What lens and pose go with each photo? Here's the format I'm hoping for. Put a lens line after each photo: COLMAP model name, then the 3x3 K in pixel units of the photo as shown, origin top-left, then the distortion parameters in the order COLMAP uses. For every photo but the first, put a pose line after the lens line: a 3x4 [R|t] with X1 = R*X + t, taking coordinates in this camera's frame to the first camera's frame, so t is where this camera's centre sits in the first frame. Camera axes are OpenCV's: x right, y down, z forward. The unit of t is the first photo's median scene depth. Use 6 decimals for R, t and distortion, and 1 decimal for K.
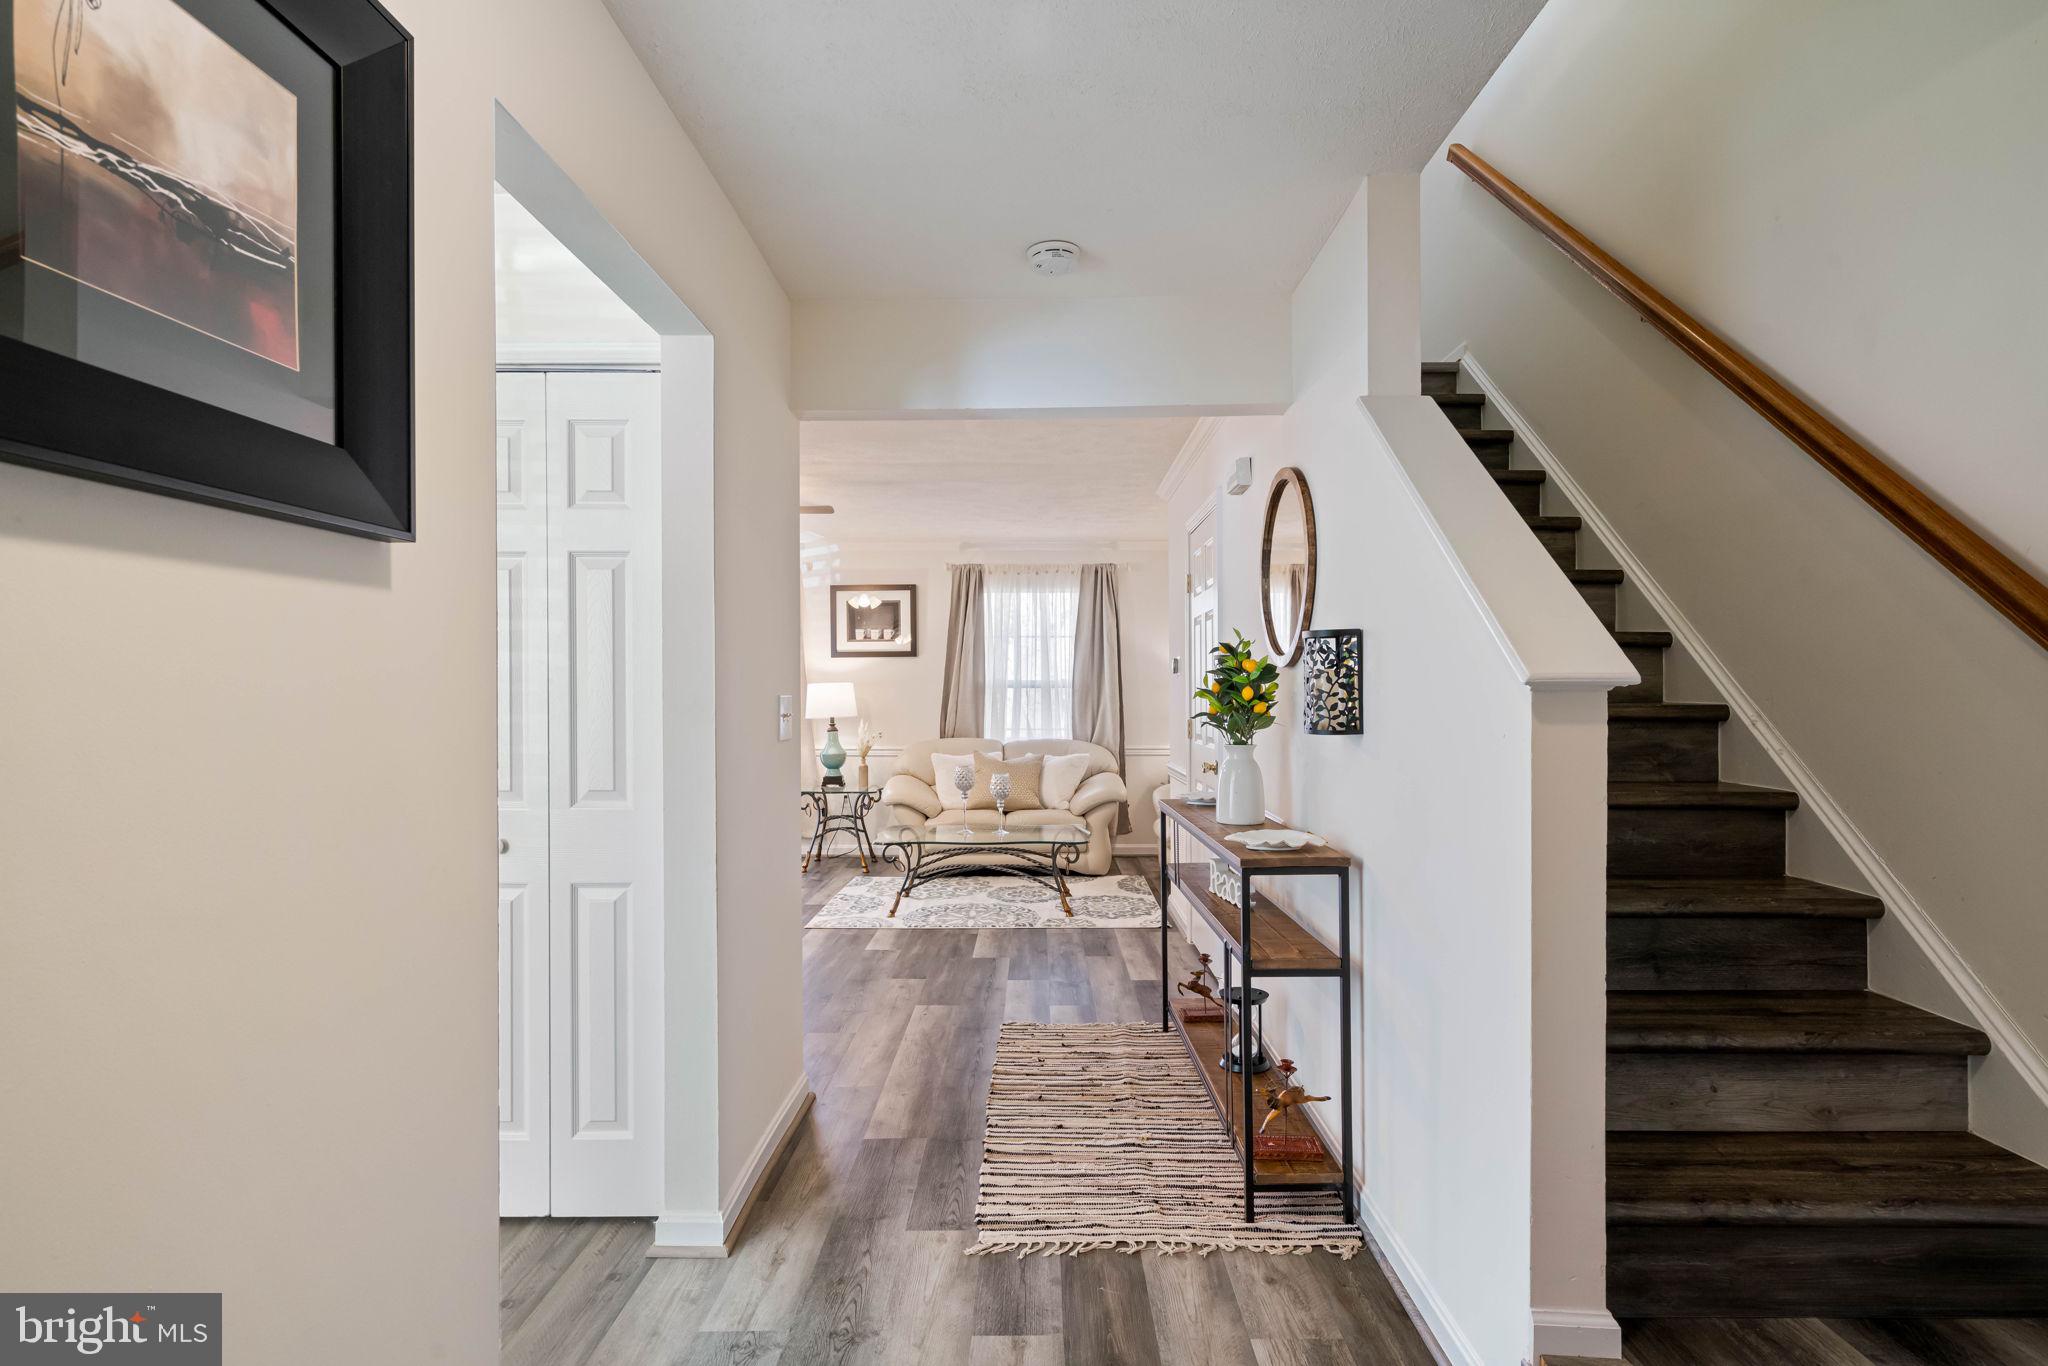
lens RADIAL K [[953.8, 0, 1028.2], [0, 953.8, 696.4], [0, 0, 1]] dist [-0.003928, 0.002560]
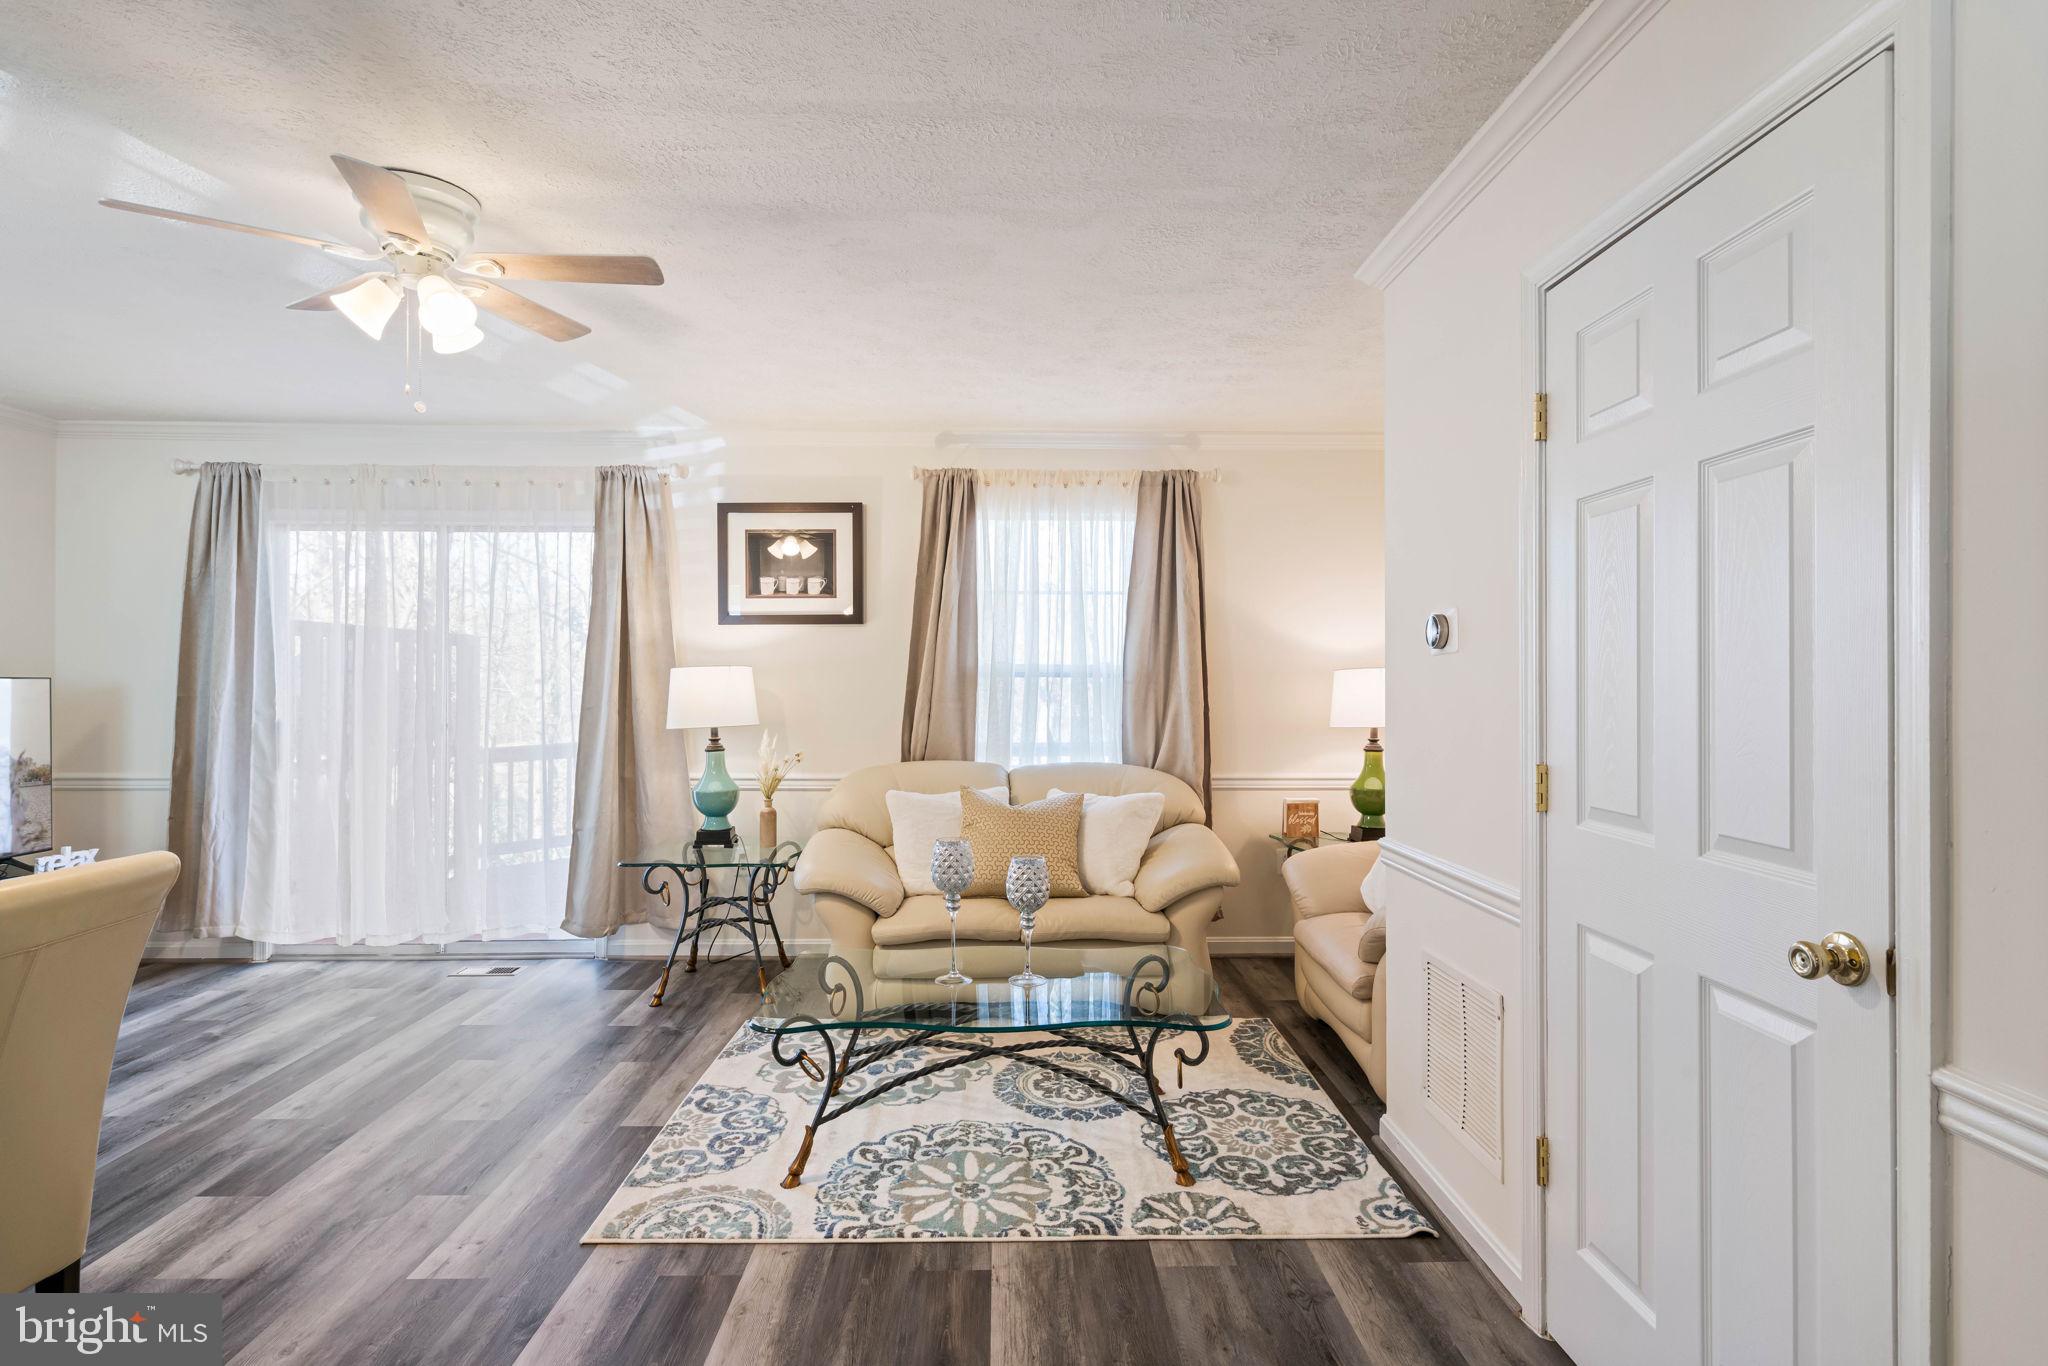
lens RADIAL K [[995.9, 0, 1023.5], [0, 995.9, 677.7], [0, 0, 1]] dist [-0.004042, 0.002038]
pose [[0.999546, 0.004070, 0.029860, -0.035572], [-0.003892, 0.999974, -0.006035, -0.004851], [-0.029884, 0.005916, 0.999536, 0.381045]]
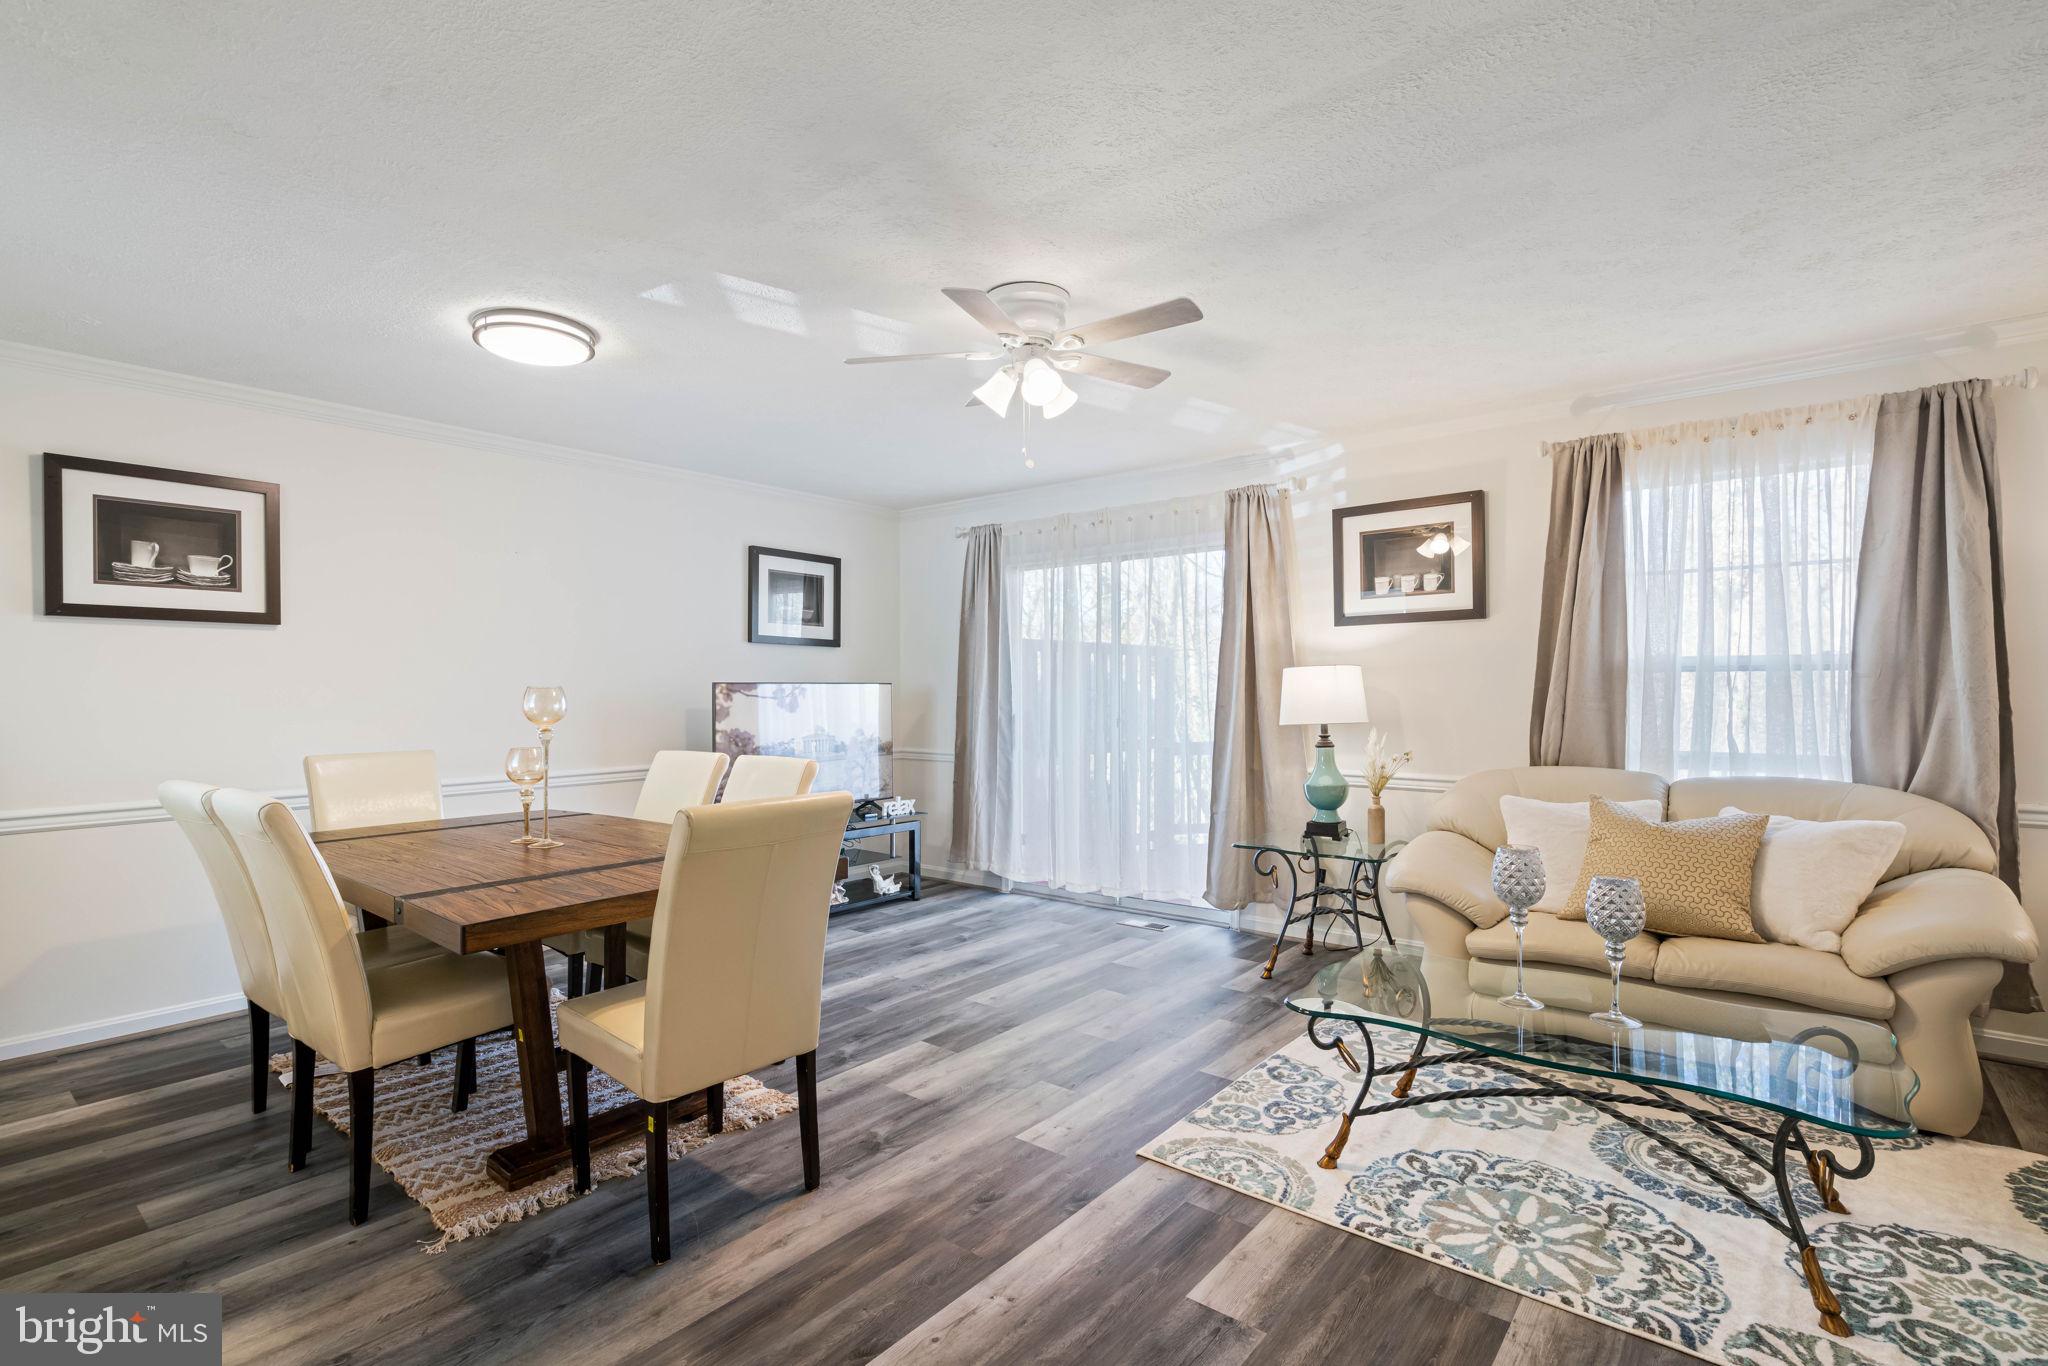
lens RADIAL K [[953.8, 0, 1018.7], [0, 953.8, 689.3], [0, 0, 1]] dist [-0.003928, 0.002560]
pose [[0.779085, -0.002079, -0.626915, 0.021583], [0.001987, 0.999998, -0.000846, 0.000091], [0.626915, -0.000587, 0.779087, 0.397078]]
